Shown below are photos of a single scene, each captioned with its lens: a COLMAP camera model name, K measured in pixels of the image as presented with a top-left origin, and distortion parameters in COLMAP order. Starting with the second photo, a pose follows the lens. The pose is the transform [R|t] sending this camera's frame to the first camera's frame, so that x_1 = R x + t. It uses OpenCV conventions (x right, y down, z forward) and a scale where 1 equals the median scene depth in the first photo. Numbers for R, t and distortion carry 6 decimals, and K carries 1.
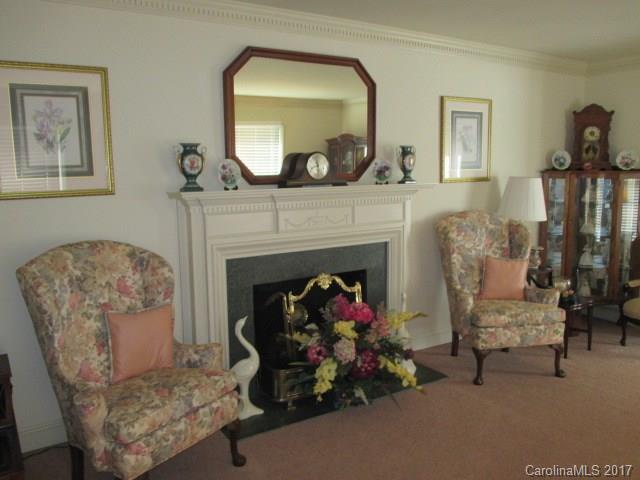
lens RADIAL K [[538.2, 0, 320.1], [0, 538.2, 236.2], [0, 0, 1]] dist [-0.013992, 0.009914]
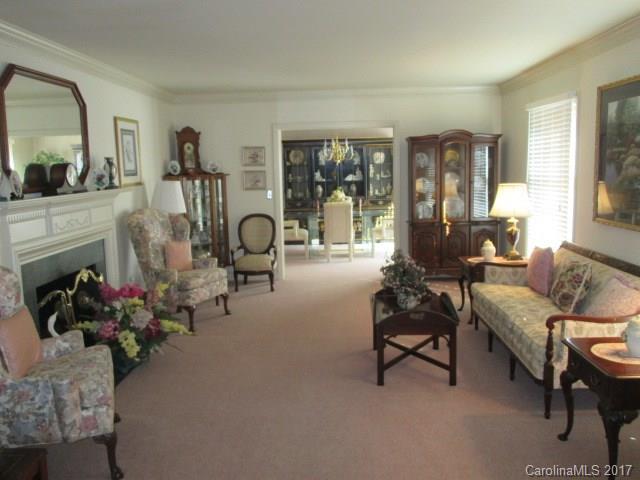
lens RADIAL K [[538.2, 0, 320.8], [0, 538.2, 240.7], [0, 0, 1]] dist [-0.013992, 0.009914]
pose [[0.571127, -0.124671, 0.811339, -0.555559], [0.133152, 0.989379, 0.058300, 0.010024], [-0.809990, 0.074735, 0.581662, -0.069960]]
